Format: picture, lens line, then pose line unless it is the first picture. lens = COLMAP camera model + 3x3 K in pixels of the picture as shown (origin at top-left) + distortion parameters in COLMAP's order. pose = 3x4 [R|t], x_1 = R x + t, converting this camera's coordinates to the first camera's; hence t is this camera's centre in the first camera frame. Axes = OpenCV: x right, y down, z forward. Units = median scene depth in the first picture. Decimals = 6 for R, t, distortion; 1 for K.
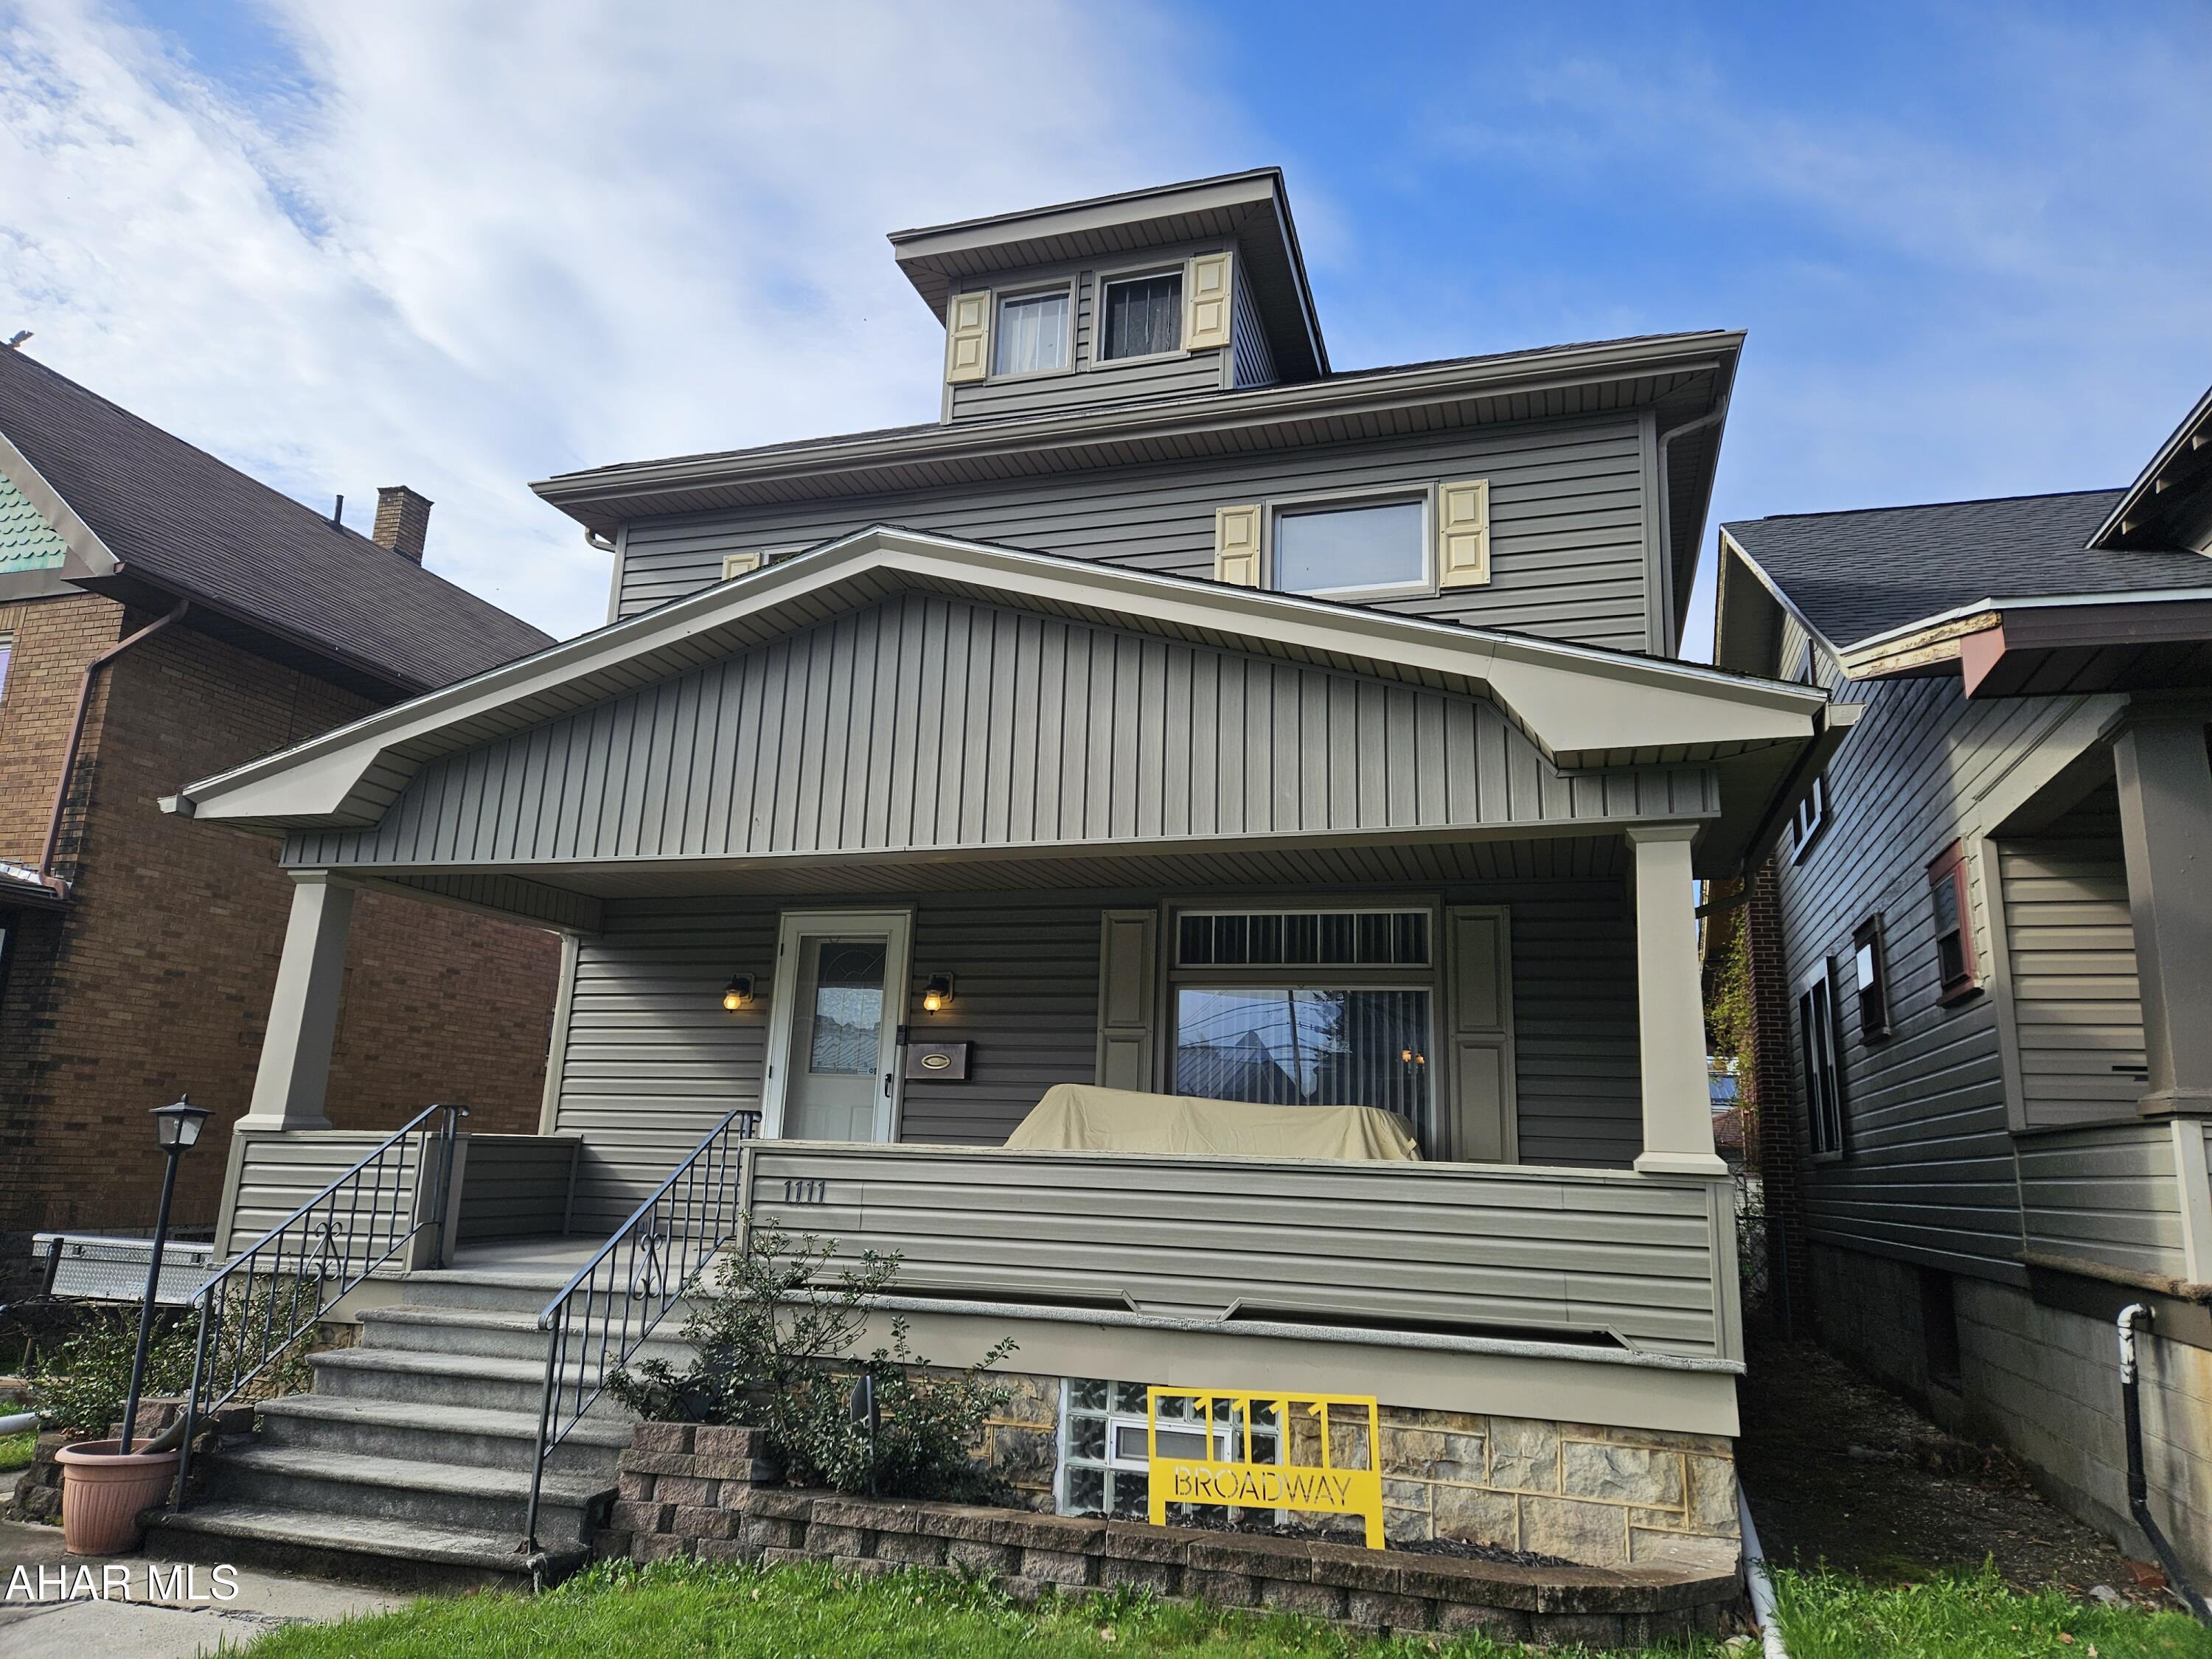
lens RADIAL K [[1450.9, 0, 1106.0], [0, 1450.9, 818.3], [0, 0, 1]] dist [0.058389, -0.041388]
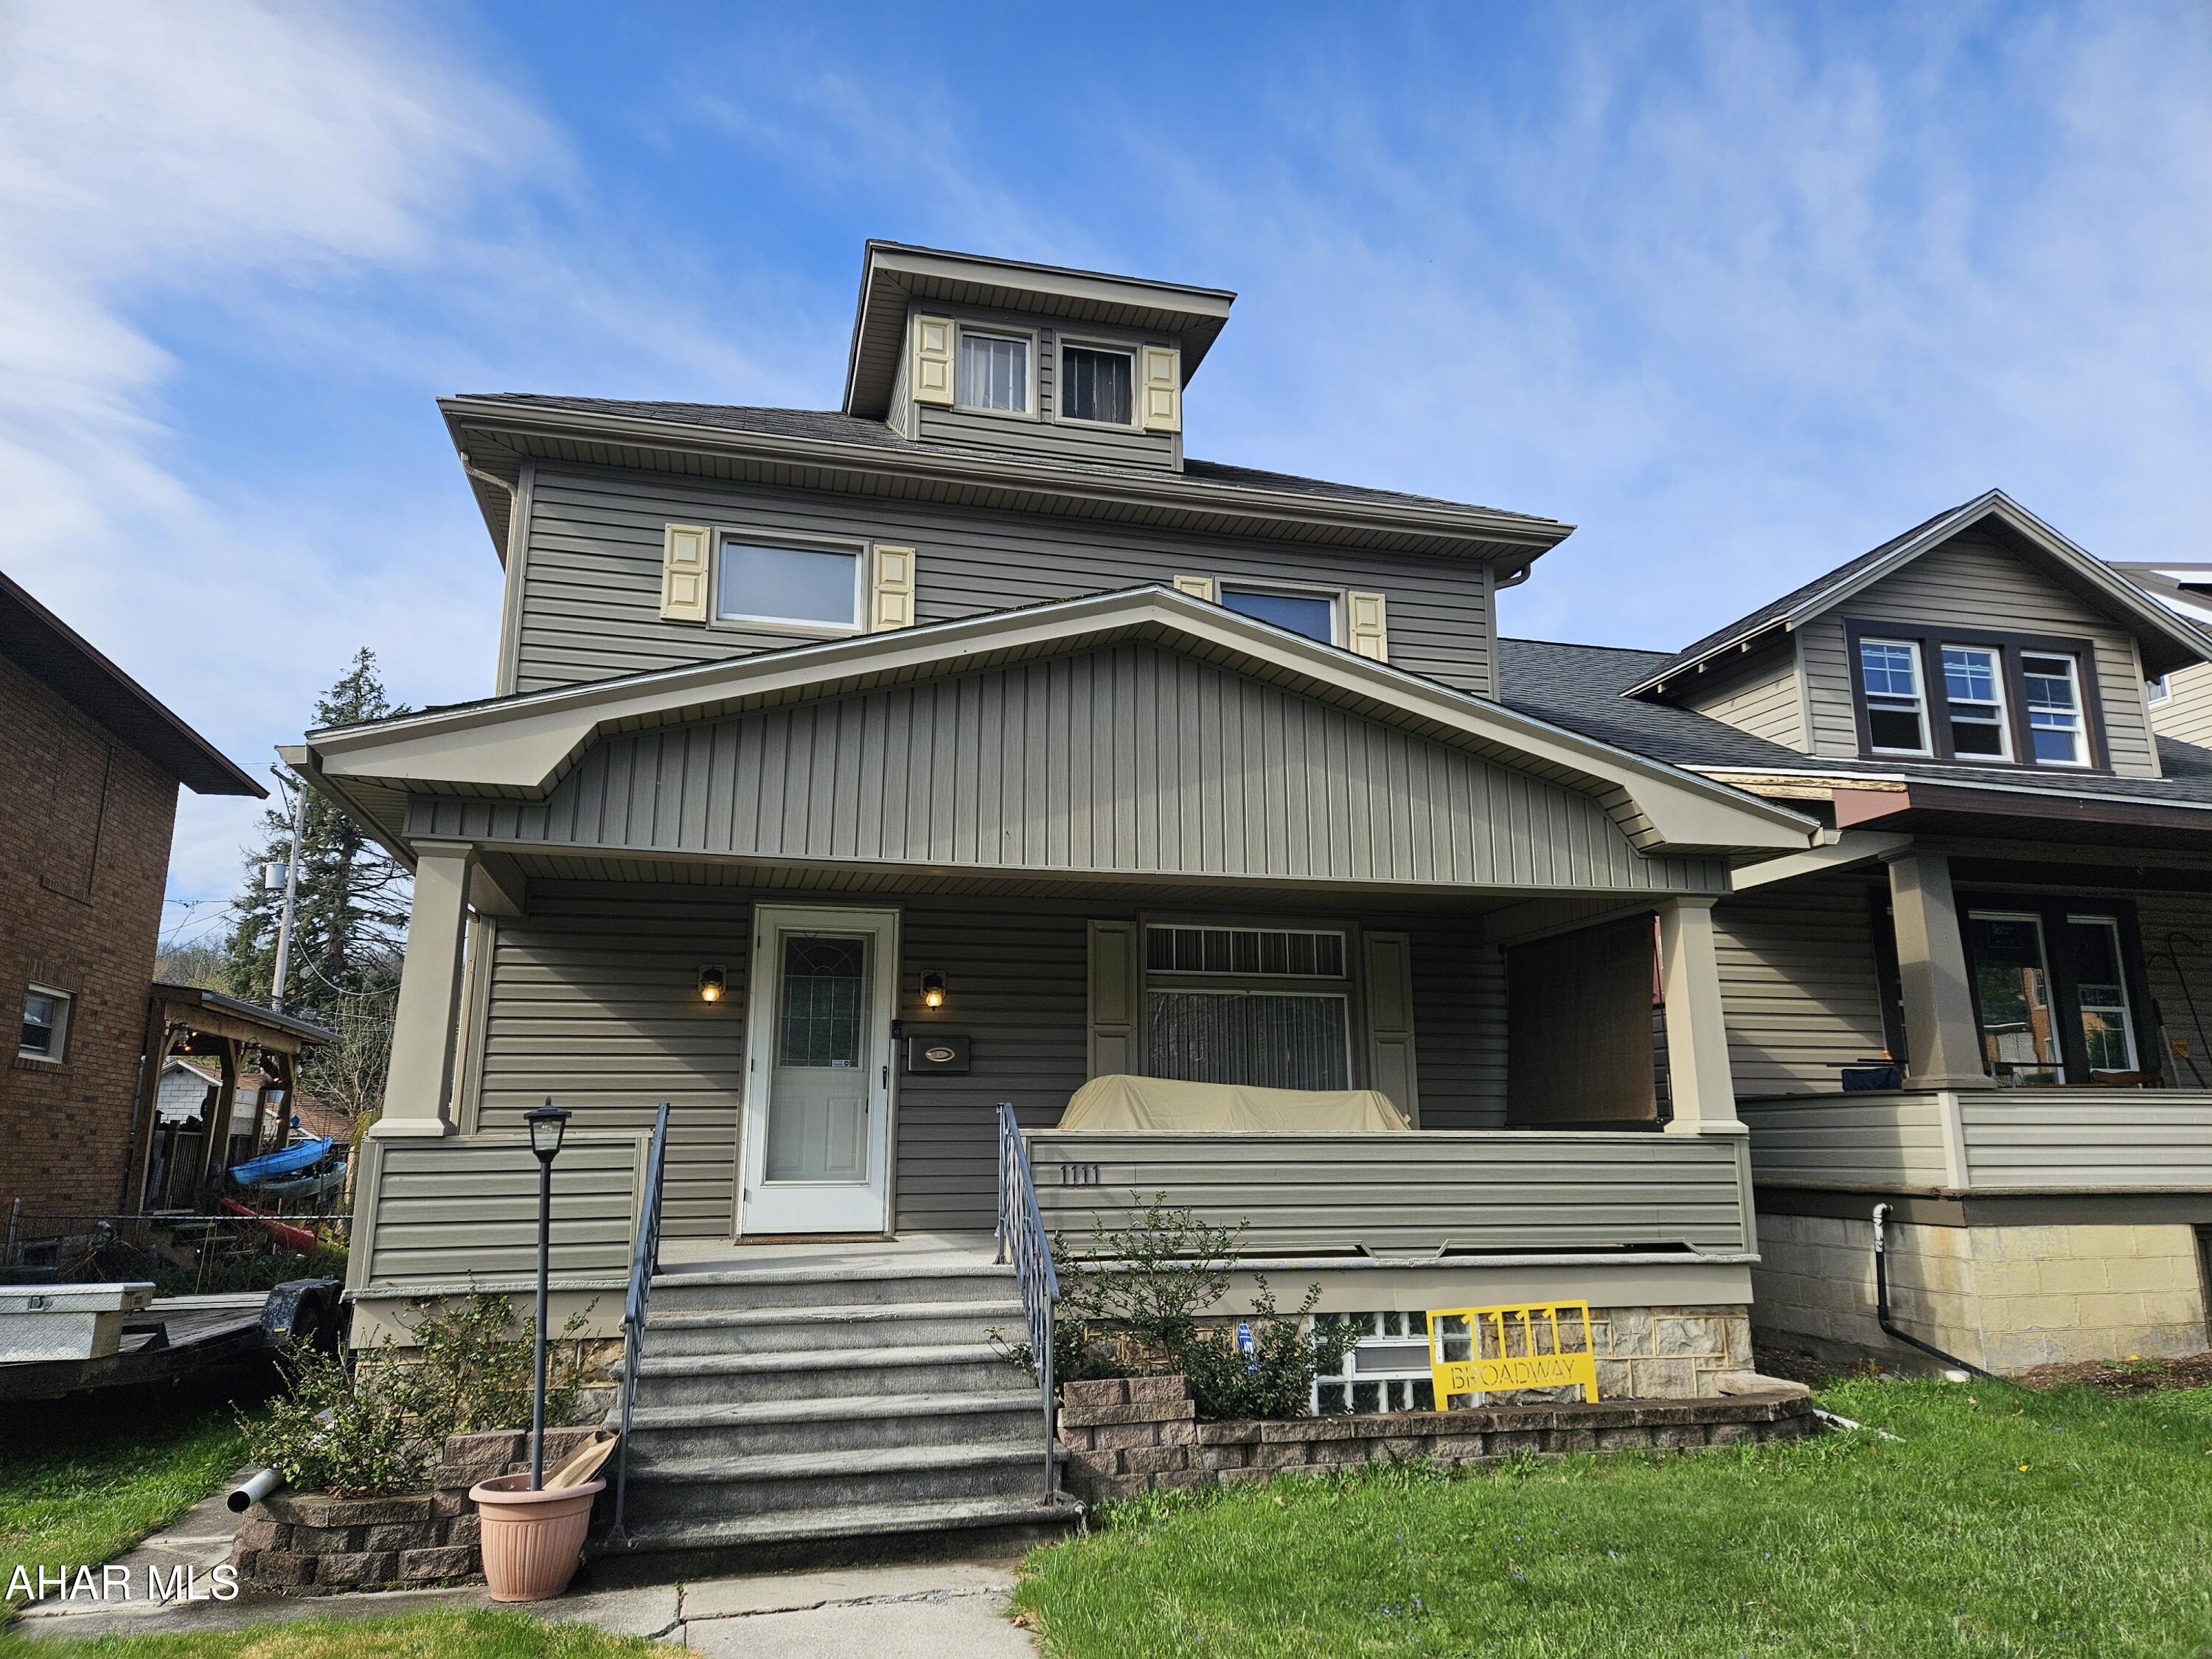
lens RADIAL K [[1450.9, 0, 1087.7], [0, 1450.9, 833.8], [0, 0, 1]] dist [0.058389, -0.041388]
pose [[0.854122, 0.074265, 0.514742, -0.742378], [-0.087374, 0.996175, 0.001256, -0.005717], [-0.512680, -0.046048, 0.857344, 0.050772]]
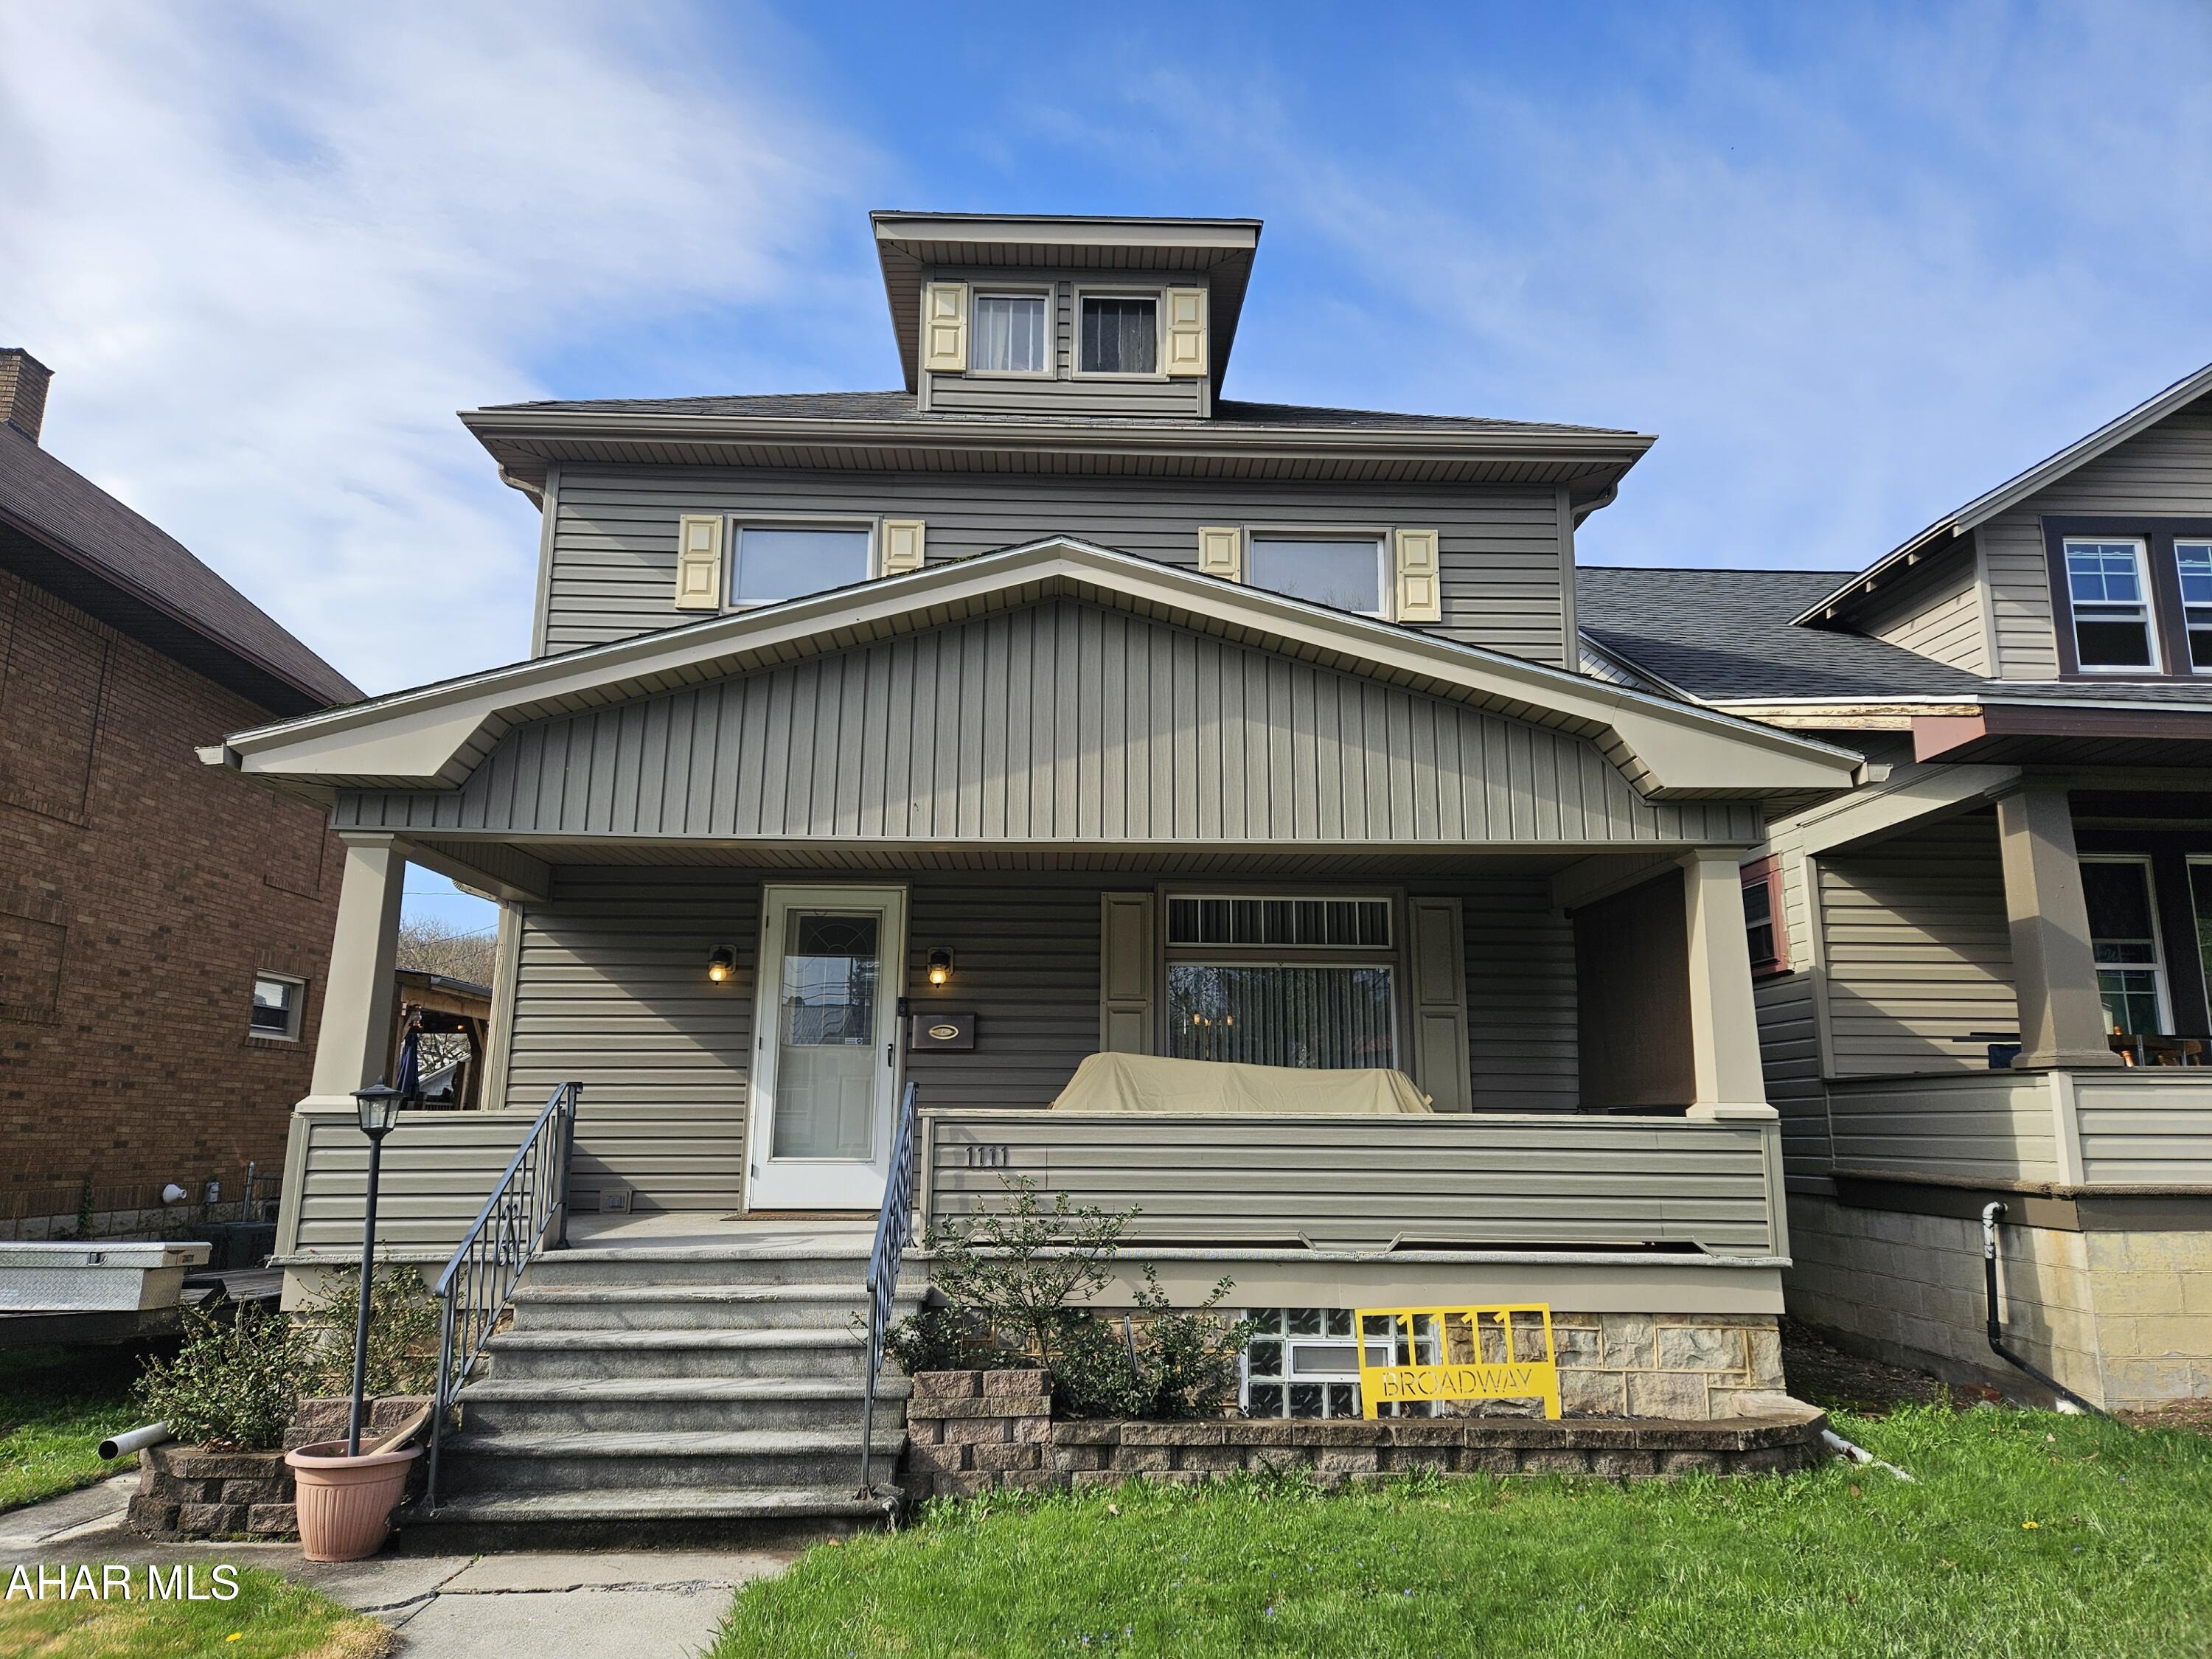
lens RADIAL K [[1450.9, 0, 1099.3], [0, 1450.9, 832.9], [0, 0, 1]] dist [0.058389, -0.041388]
pose [[0.945650, 0.035808, 0.323209, -0.452219], [-0.048581, 0.998321, 0.031537, -0.018911], [-0.321537, -0.045525, 0.945802, -0.027567]]
